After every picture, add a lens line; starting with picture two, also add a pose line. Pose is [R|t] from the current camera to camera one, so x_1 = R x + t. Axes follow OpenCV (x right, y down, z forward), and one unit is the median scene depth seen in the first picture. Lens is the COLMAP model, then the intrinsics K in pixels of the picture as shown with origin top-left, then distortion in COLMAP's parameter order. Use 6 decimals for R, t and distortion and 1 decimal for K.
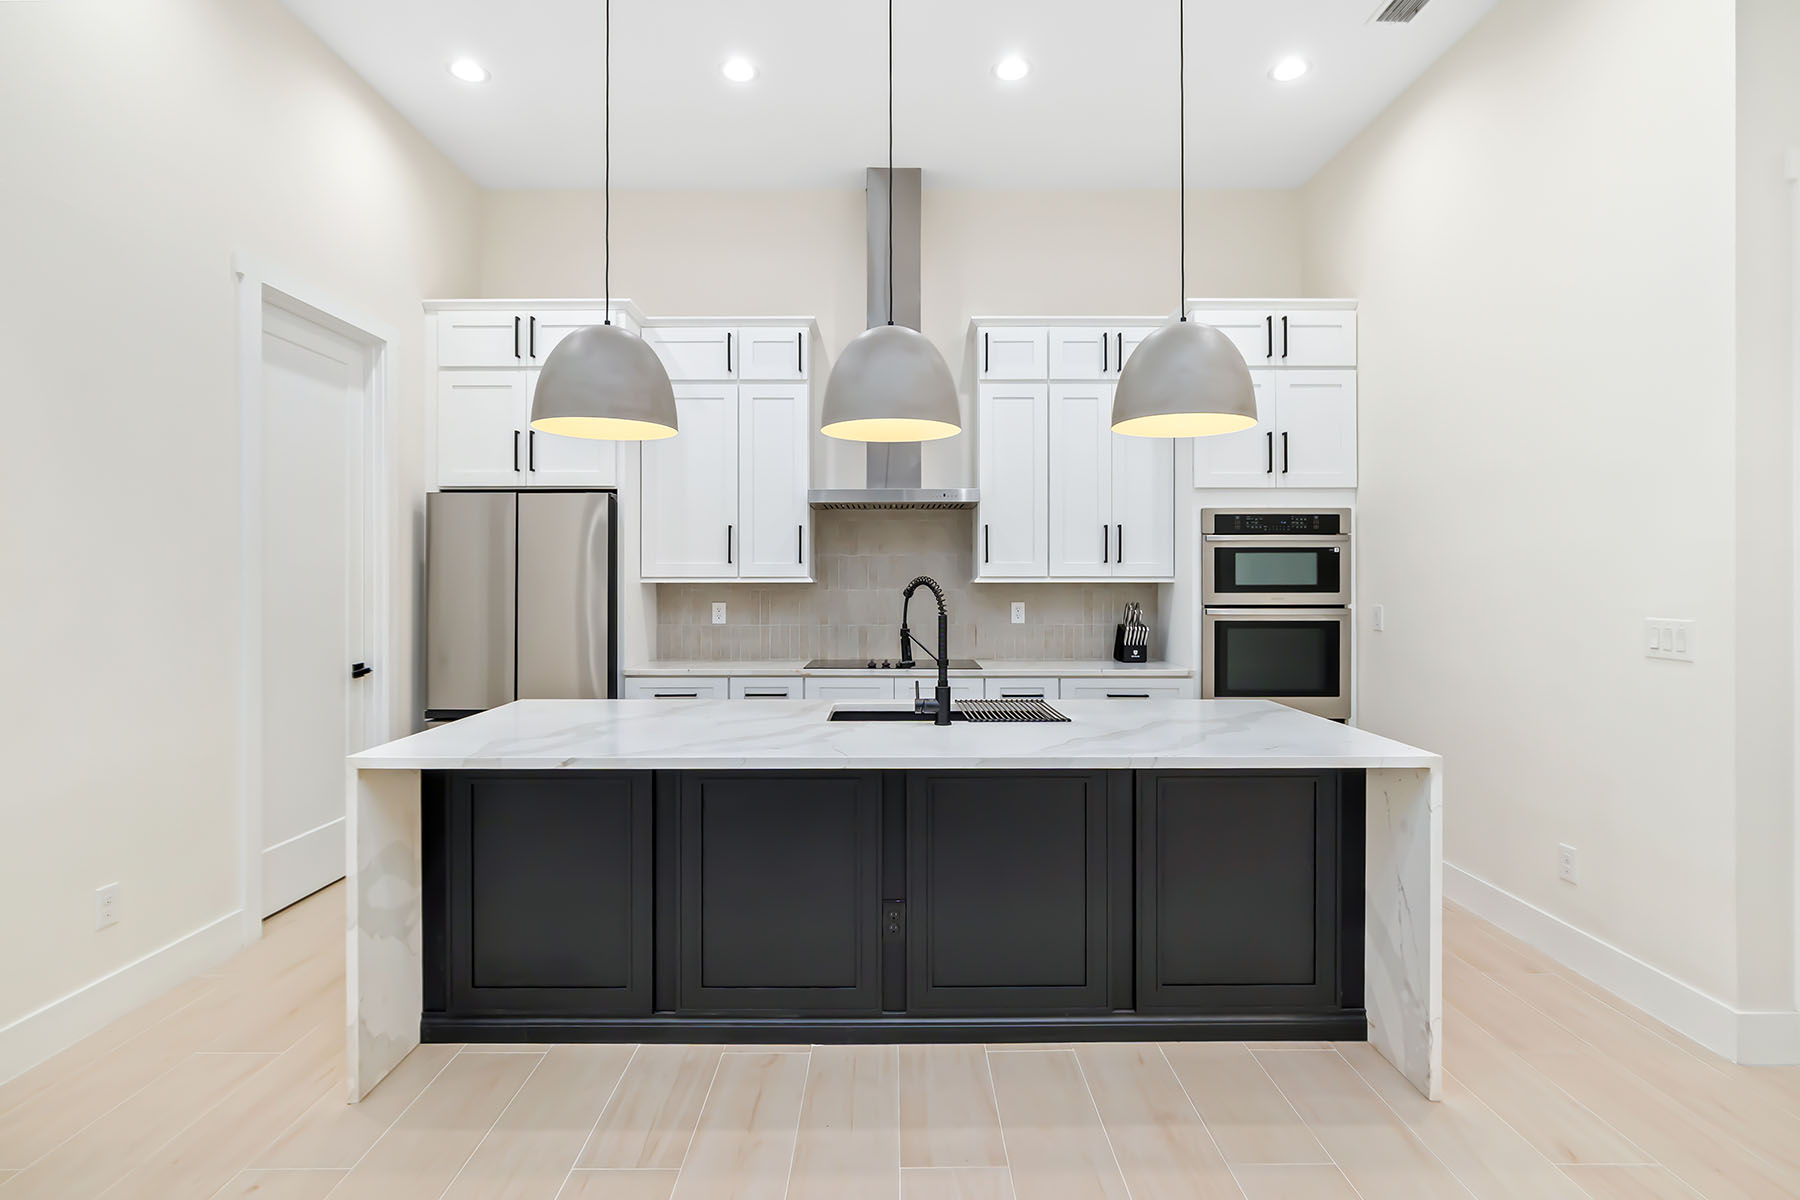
lens RADIAL K [[900.1, 0, 893.2], [0, 900.1, 582.8], [0, 0, 1]] dist [-0.004173, -0.000304]
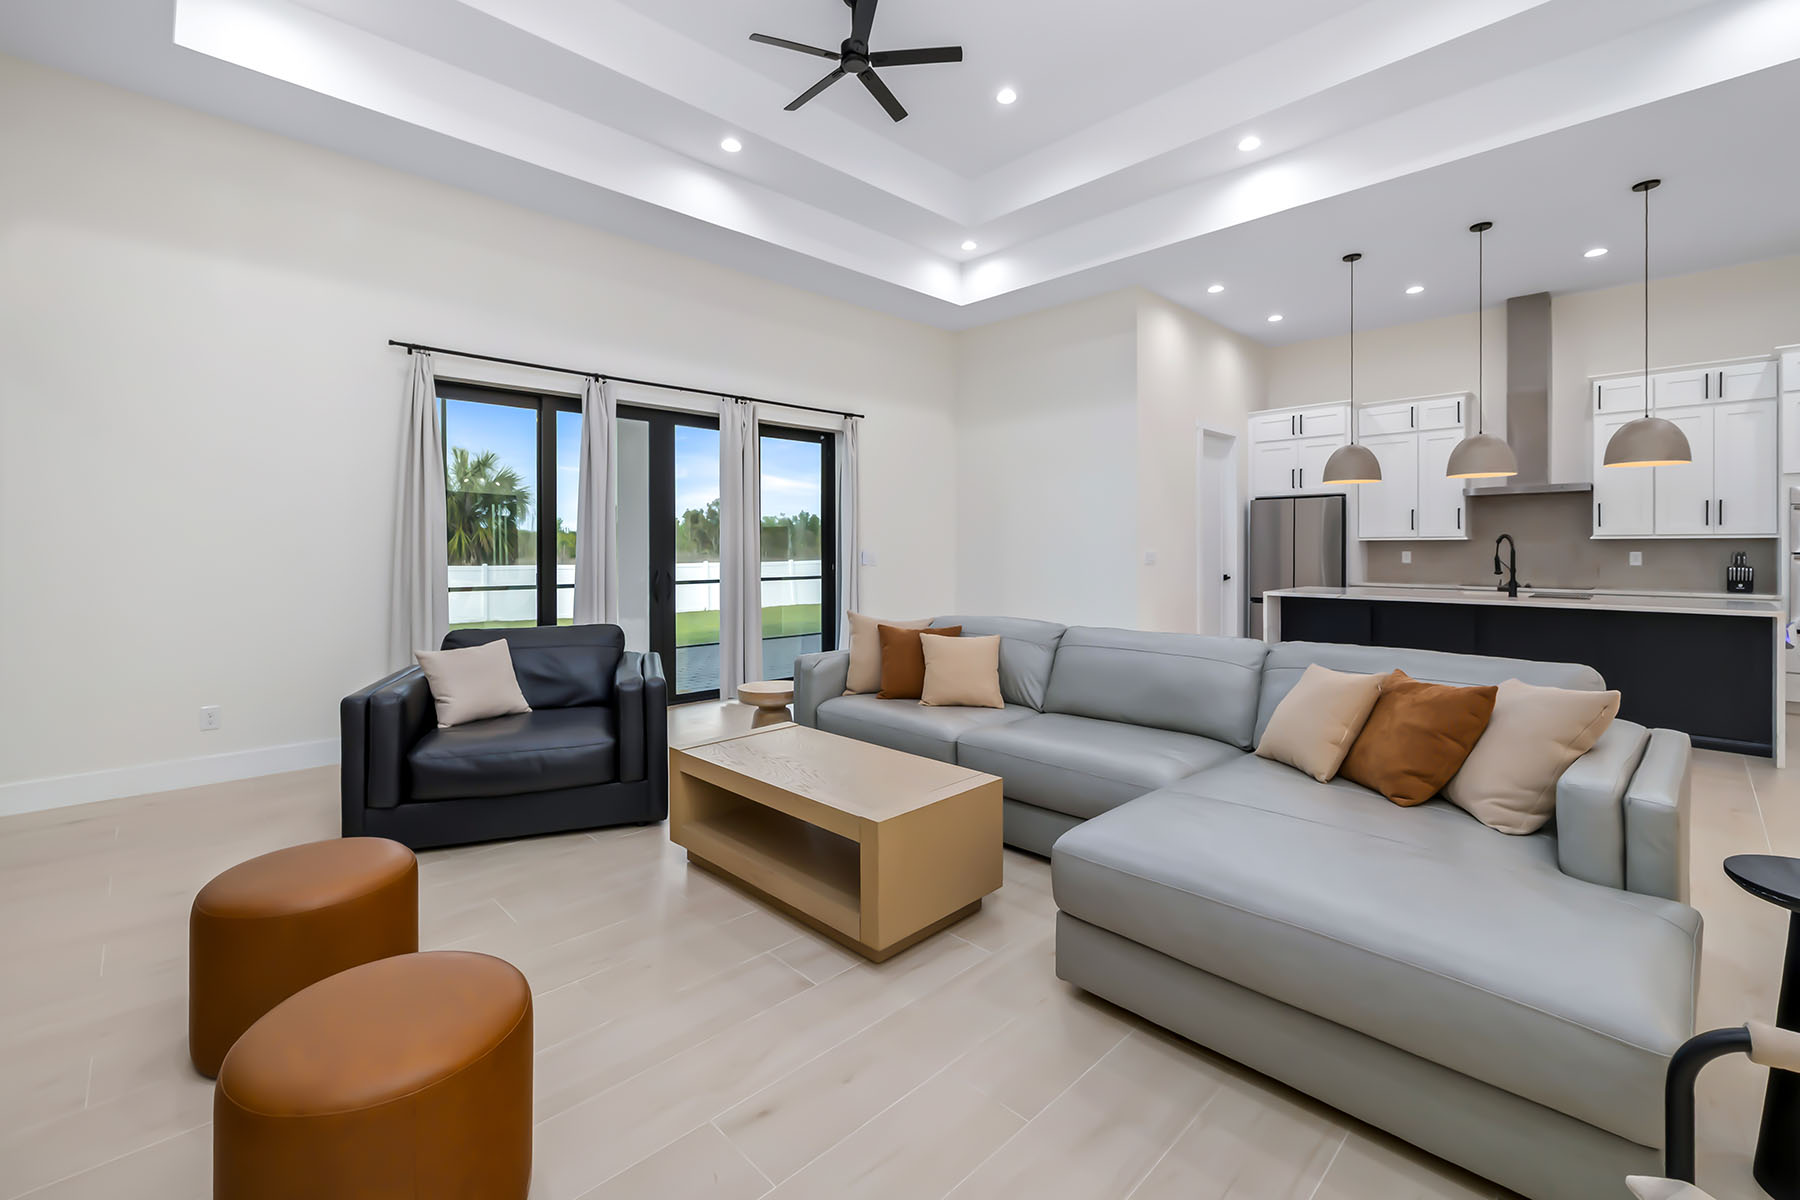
lens RADIAL K [[767.4, 0, 896.6], [0, 767.4, 547.6], [0, 0, 1]] dist [0.003433, 0.000414]
pose [[0.701553, 0.000442, -0.712617, 0.204759], [-0.001237, 0.999999, -0.000597, 0.018261], [0.712616, 0.001301, 0.701553, -0.885882]]
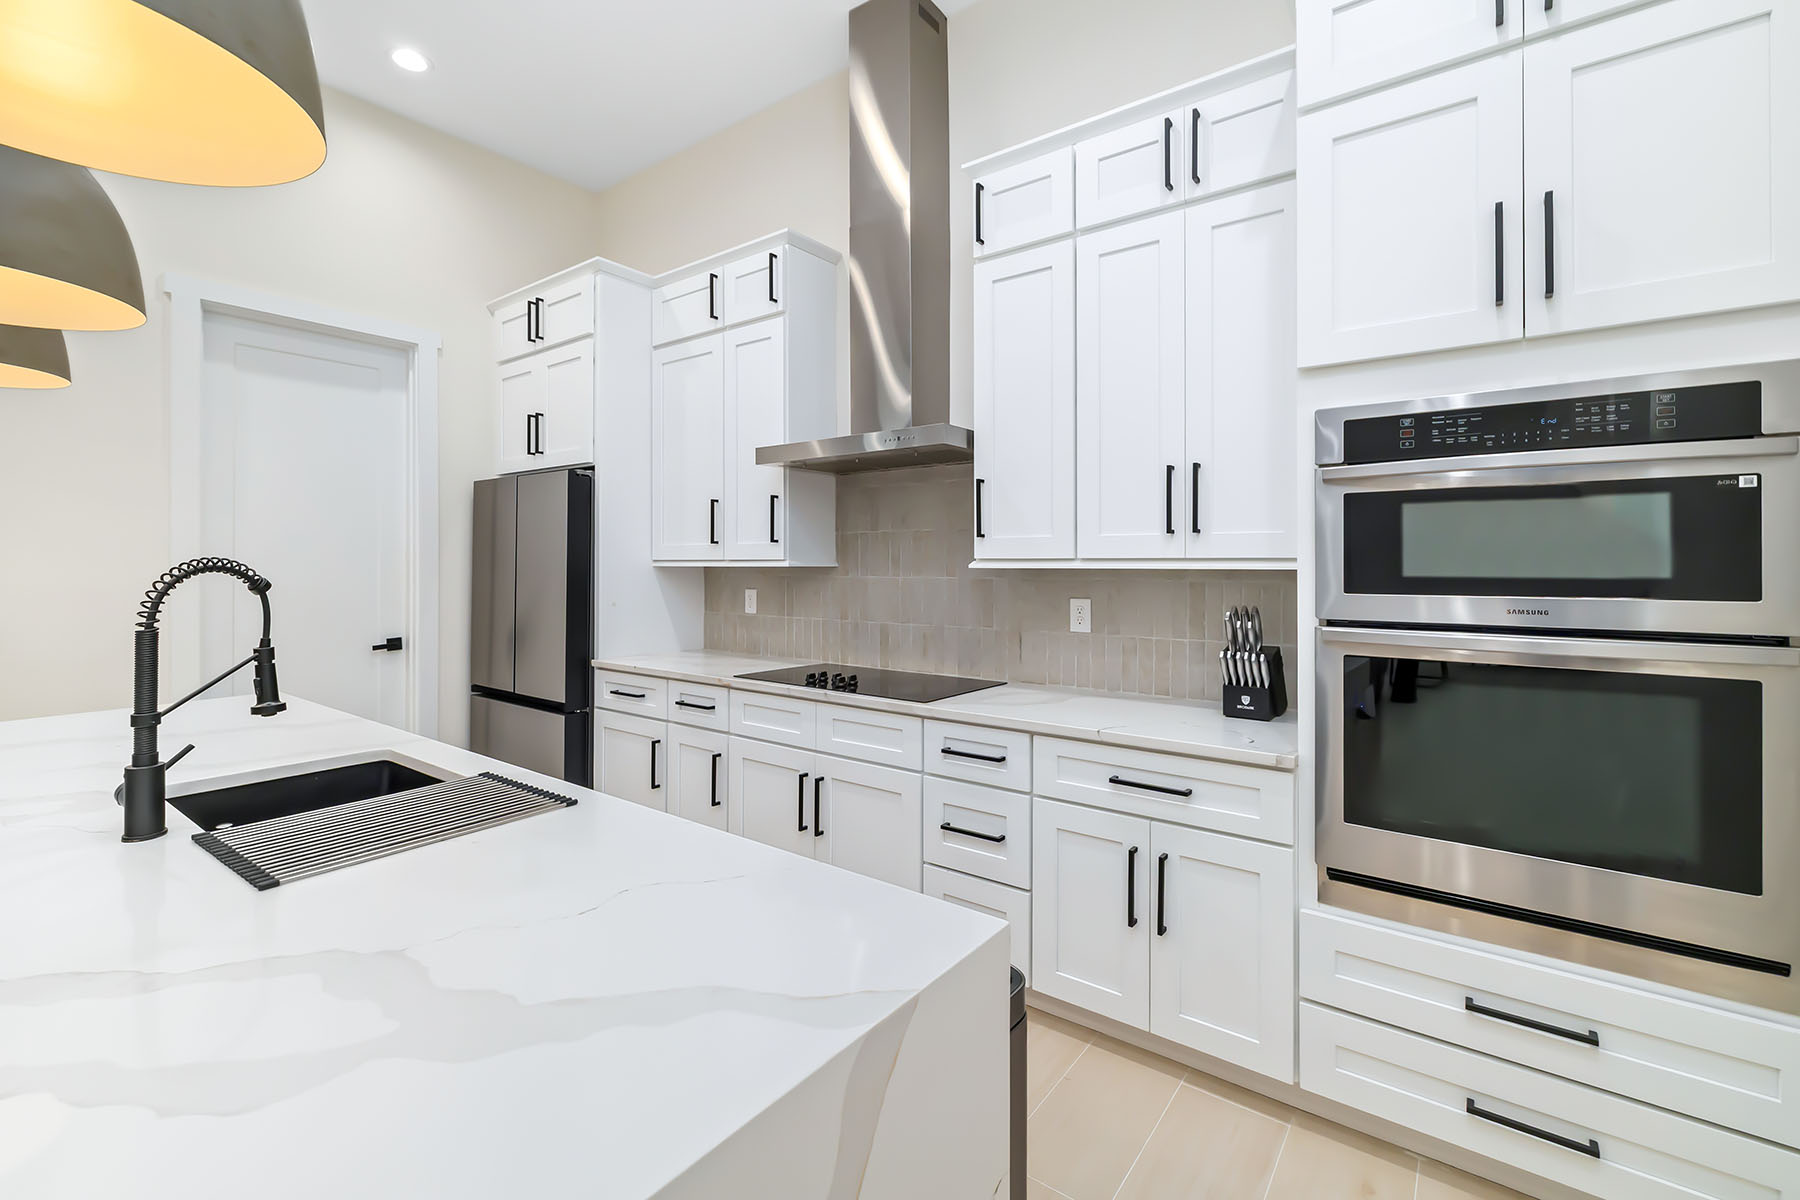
lens RADIAL K [[770.5, 0, 878.1], [0, 770.5, 561.9], [0, 0, 1]] dist [0.002443, 0.000457]
pose [[0.791389, 0.000106, -0.611313, 0.385822], [-0.003378, 0.999985, -0.004200, -0.002168], [0.611304, 0.005389, 0.791378, 0.517492]]
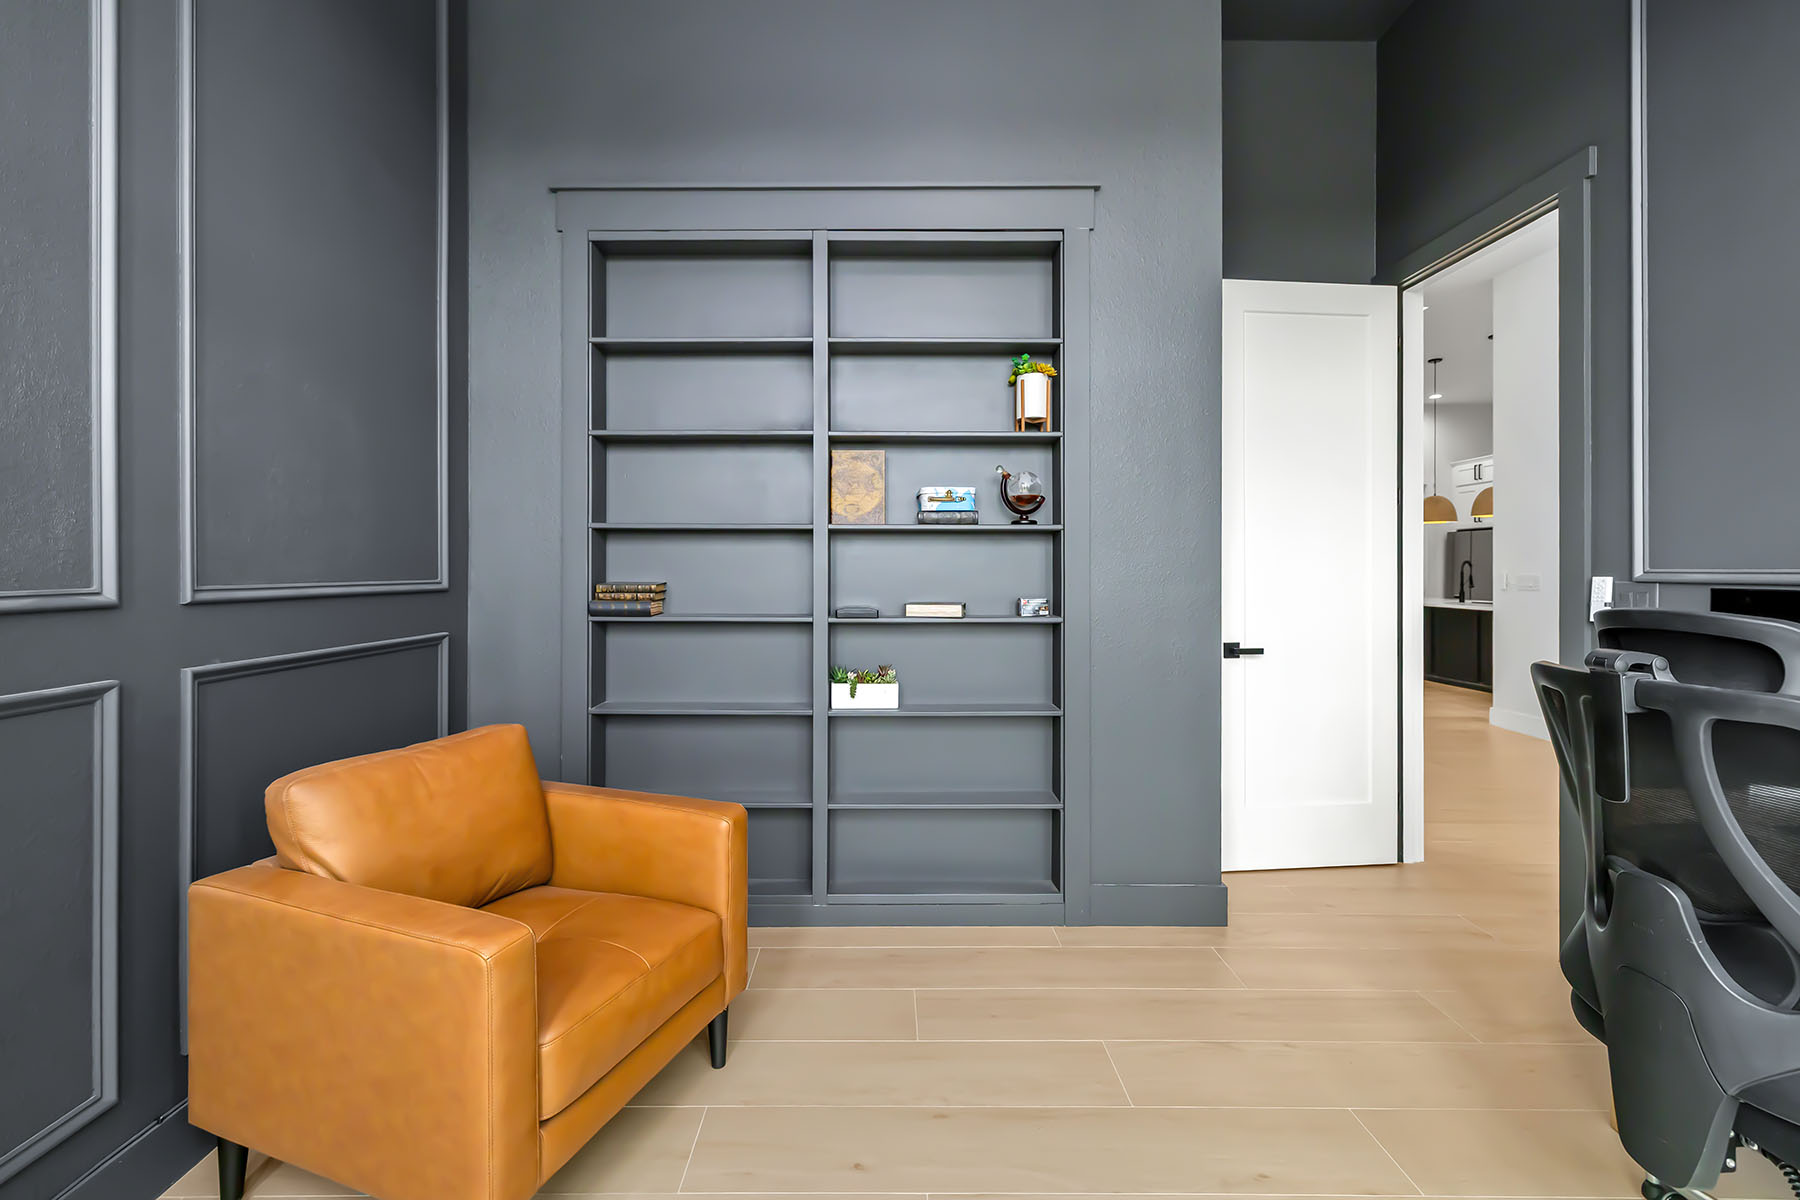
lens RADIAL K [[759.3, 0, 896.8], [0, 759.3, 573.9], [0, 0, 1]] dist [-0.000747, -0.000167]
pose [[0.006505, 0.004476, -0.999969, 1.703476], [-0.001365, 0.999989, 0.004467, 0.020159], [0.999978, 0.001336, 0.006512, -0.684177]]
